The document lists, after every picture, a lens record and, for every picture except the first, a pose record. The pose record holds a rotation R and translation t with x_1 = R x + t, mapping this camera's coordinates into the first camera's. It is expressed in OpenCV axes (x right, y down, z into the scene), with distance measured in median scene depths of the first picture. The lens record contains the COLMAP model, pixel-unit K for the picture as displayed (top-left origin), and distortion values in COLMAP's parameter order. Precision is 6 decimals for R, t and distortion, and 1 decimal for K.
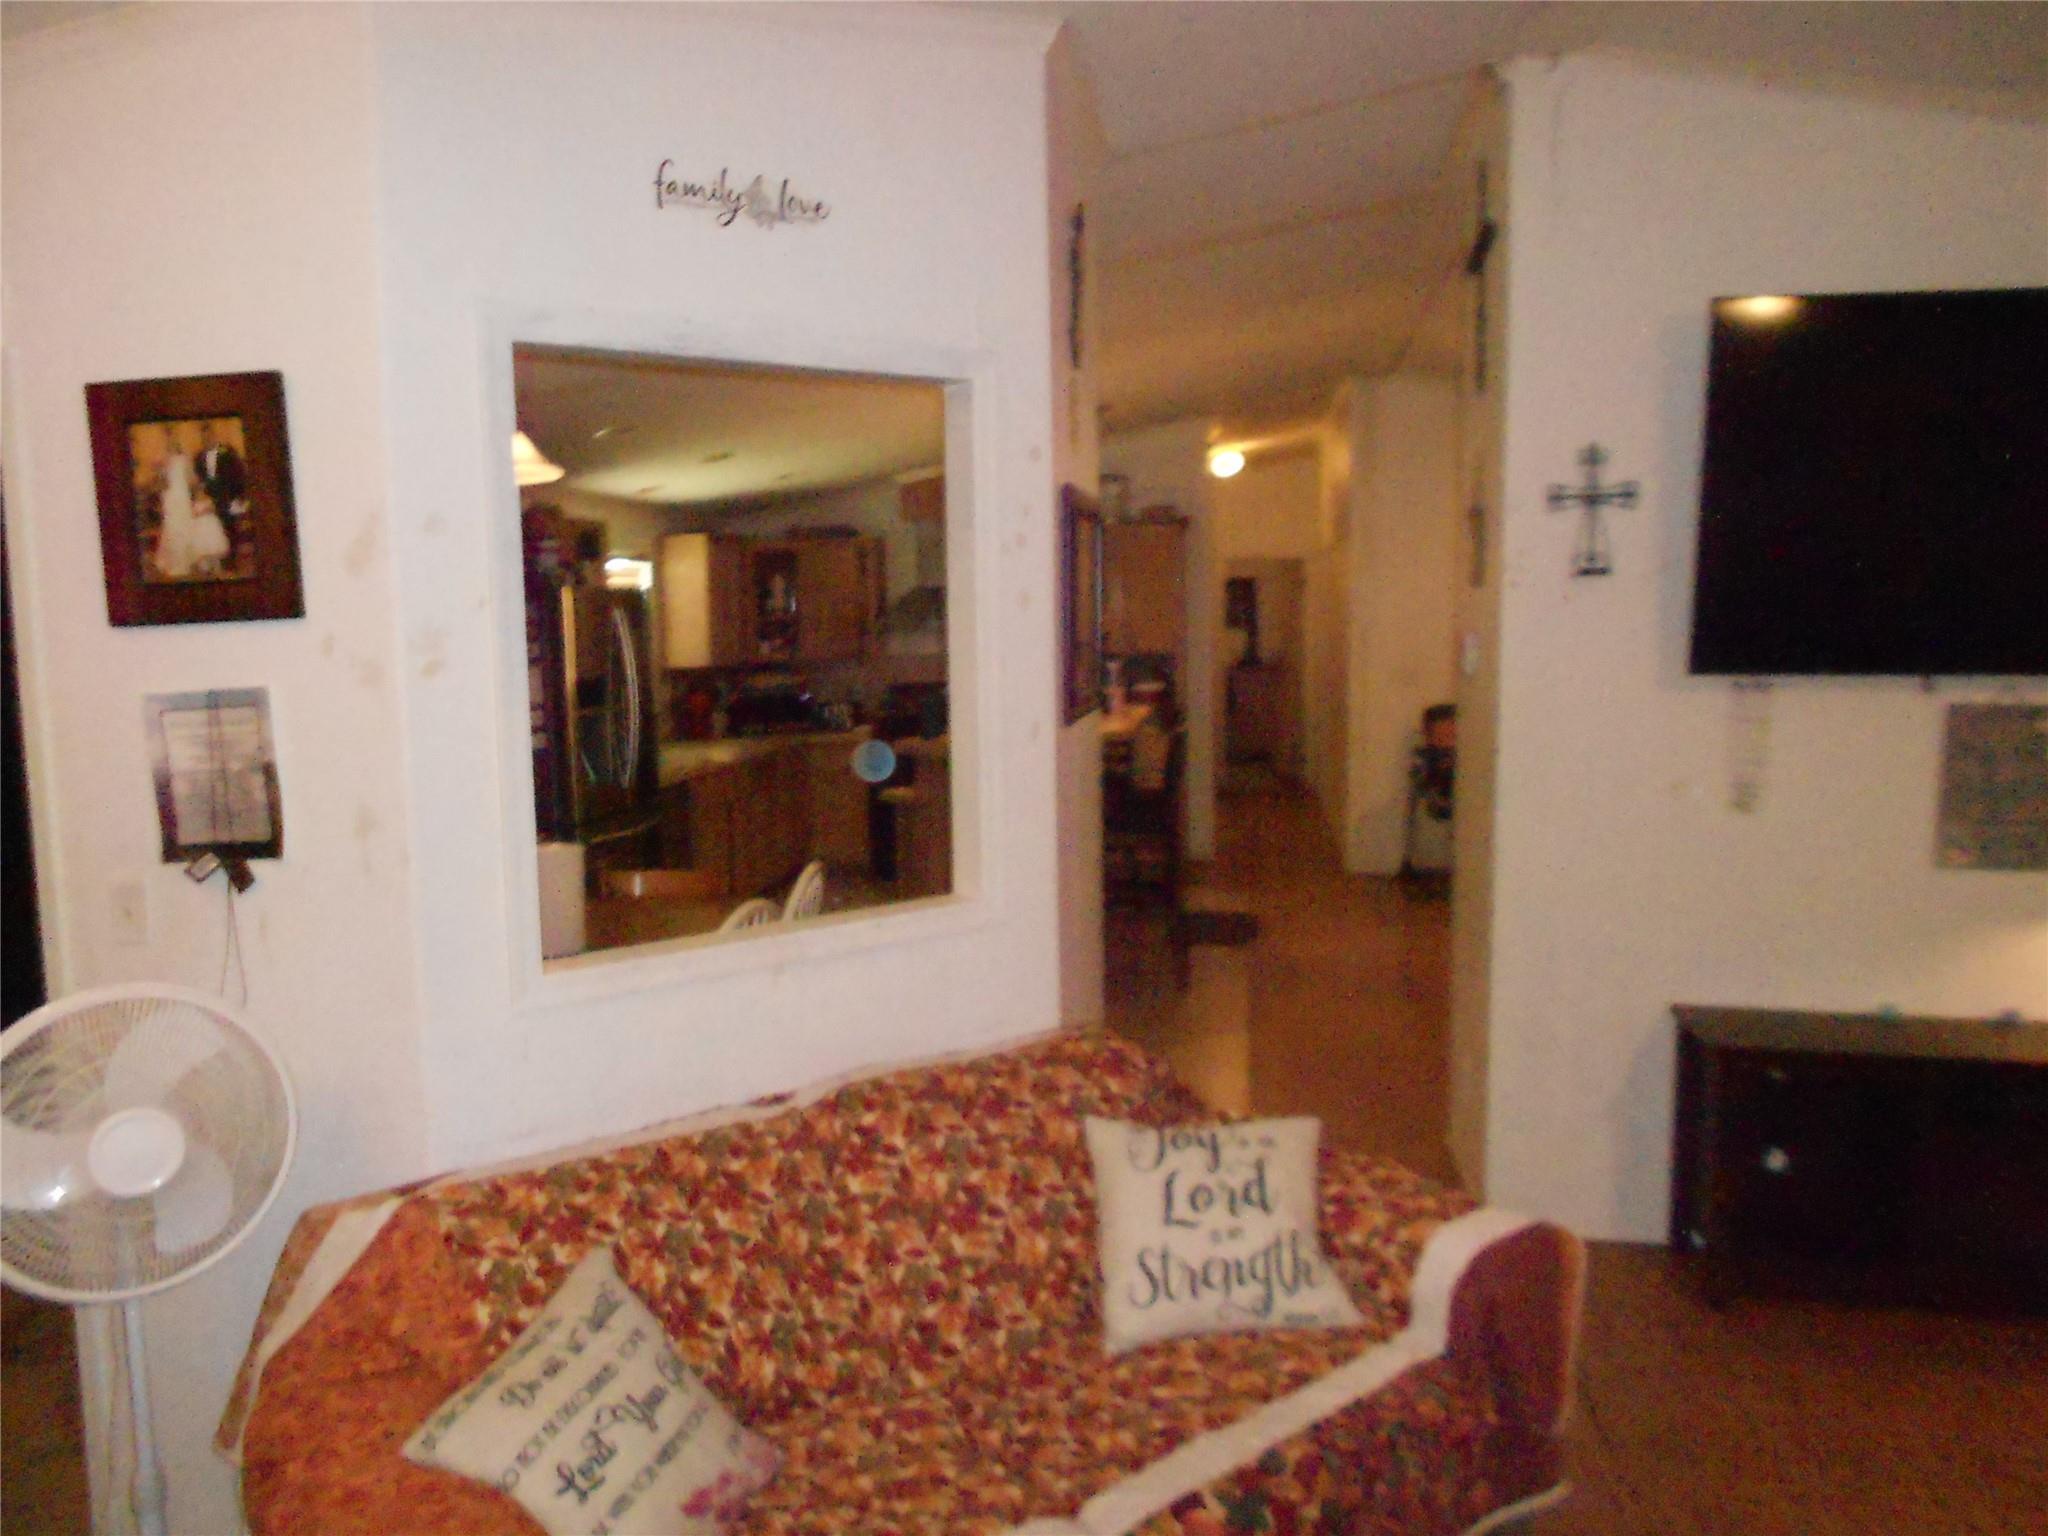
lens RADIAL K [[1576.0, 0, 1017.3], [0, 1576.0, 767.7], [0, 0, 1]] dist [0.007518, -0.004952]
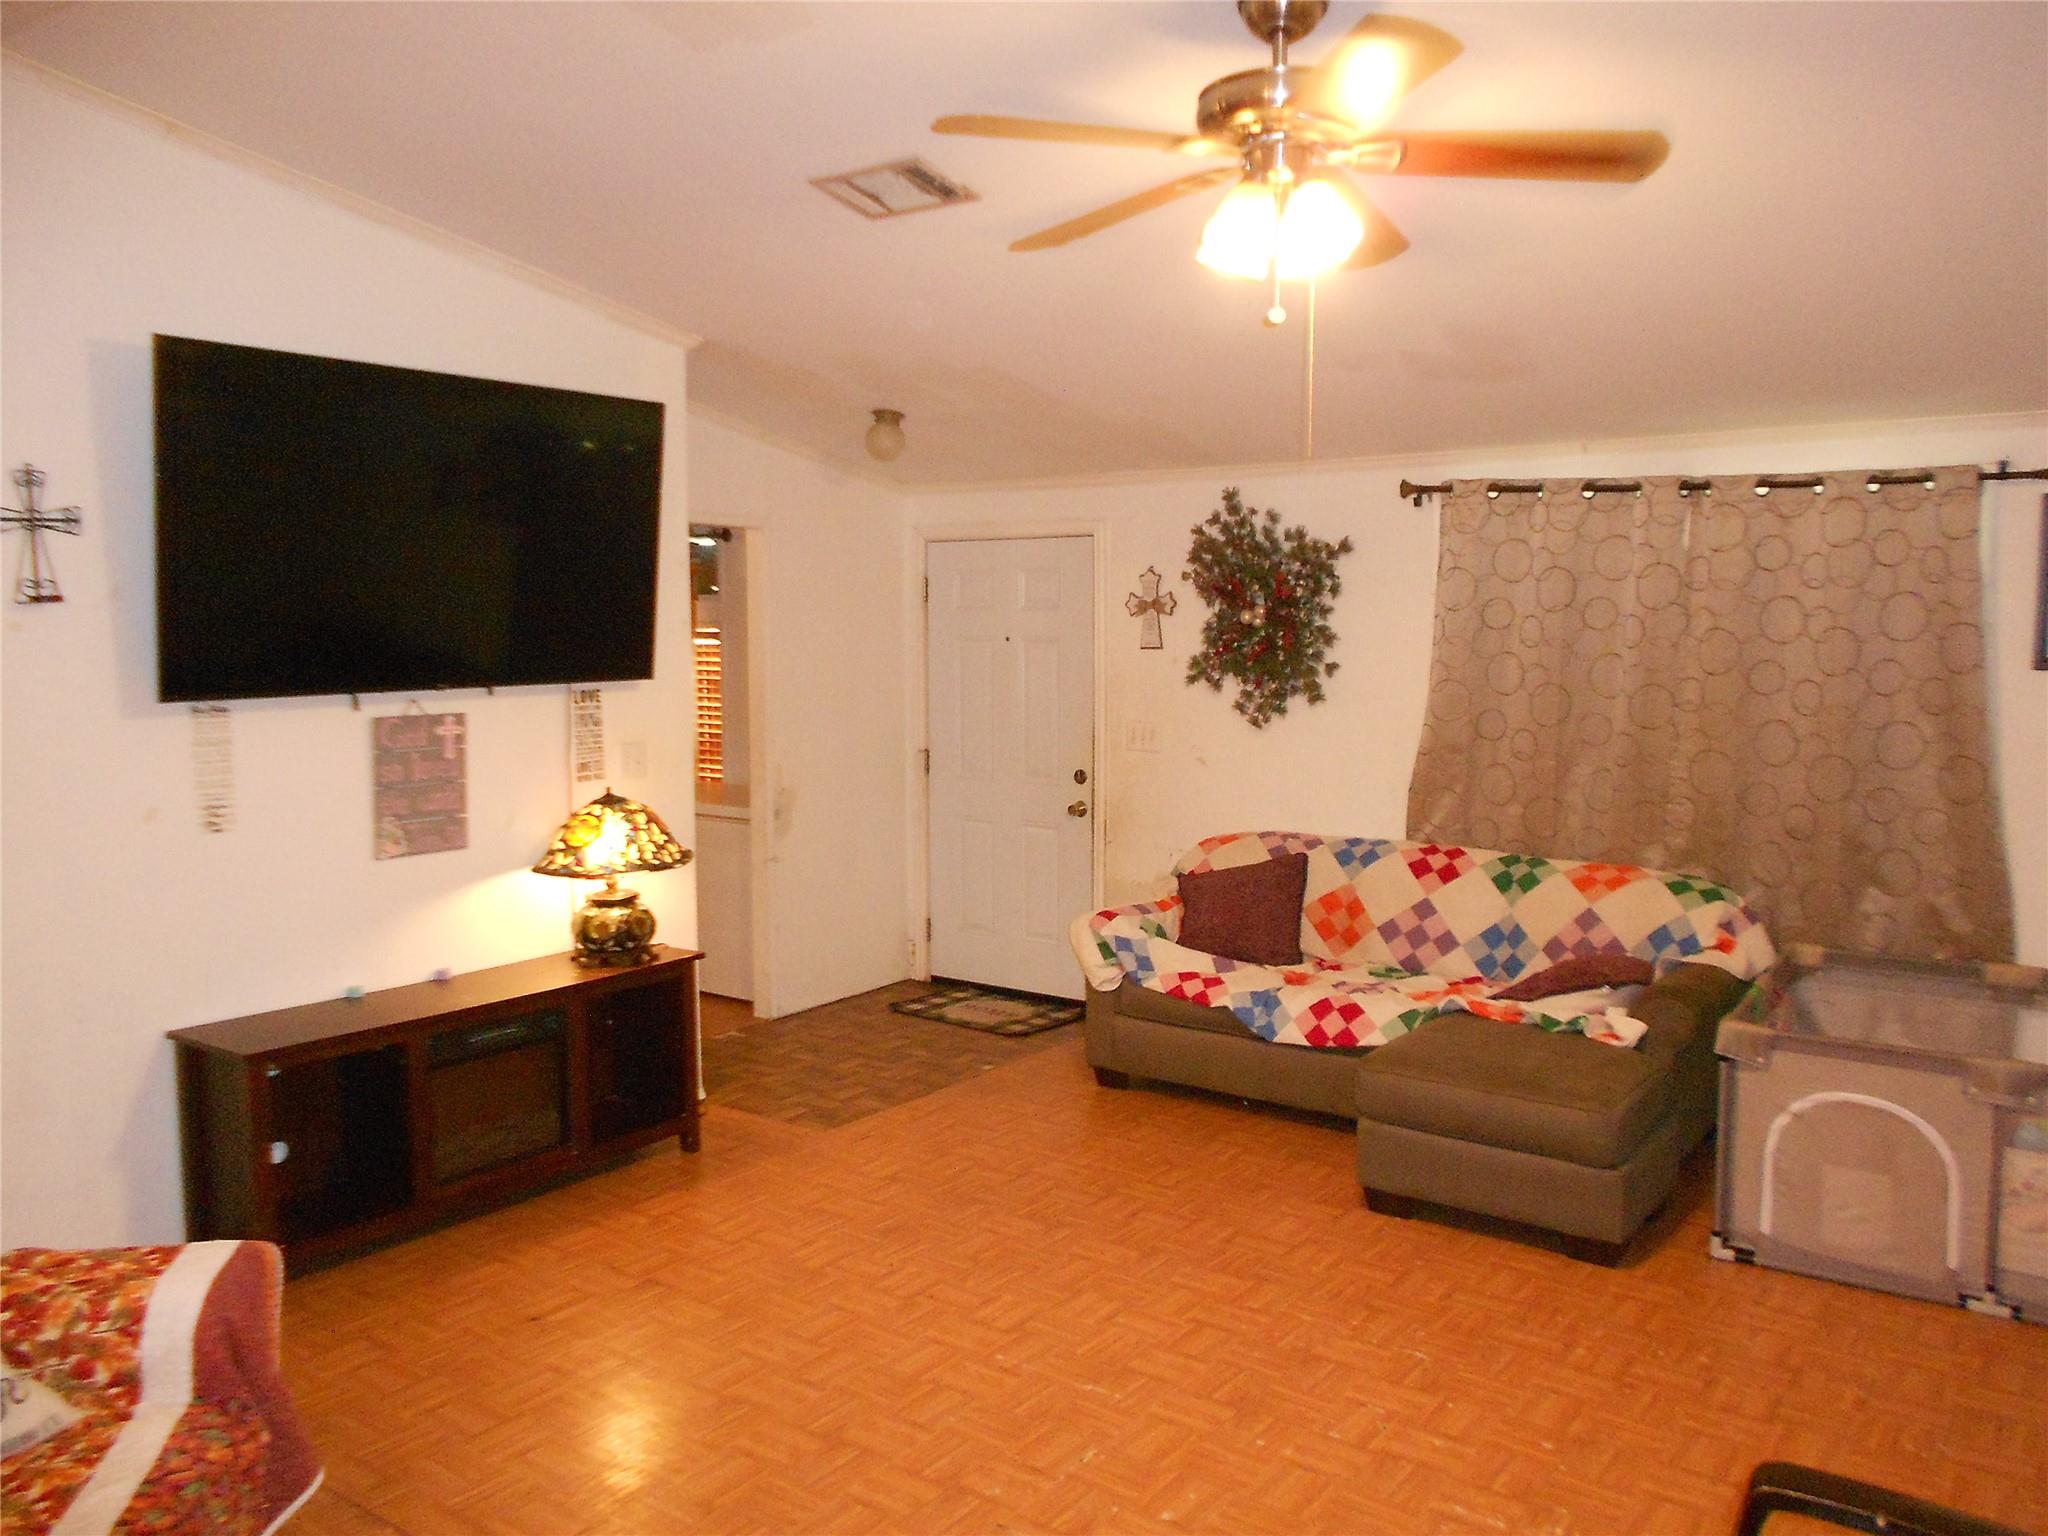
lens RADIAL K [[1576.0, 0, 1014.7], [0, 1576.0, 769.0], [0, 0, 1]] dist [0.007518, -0.004952]
pose [[0.462399, -0.084462, 0.882640, -0.305531], [0.101230, 0.993973, 0.042083, -0.005303], [-0.880874, 0.069891, 0.468162, 0.068467]]
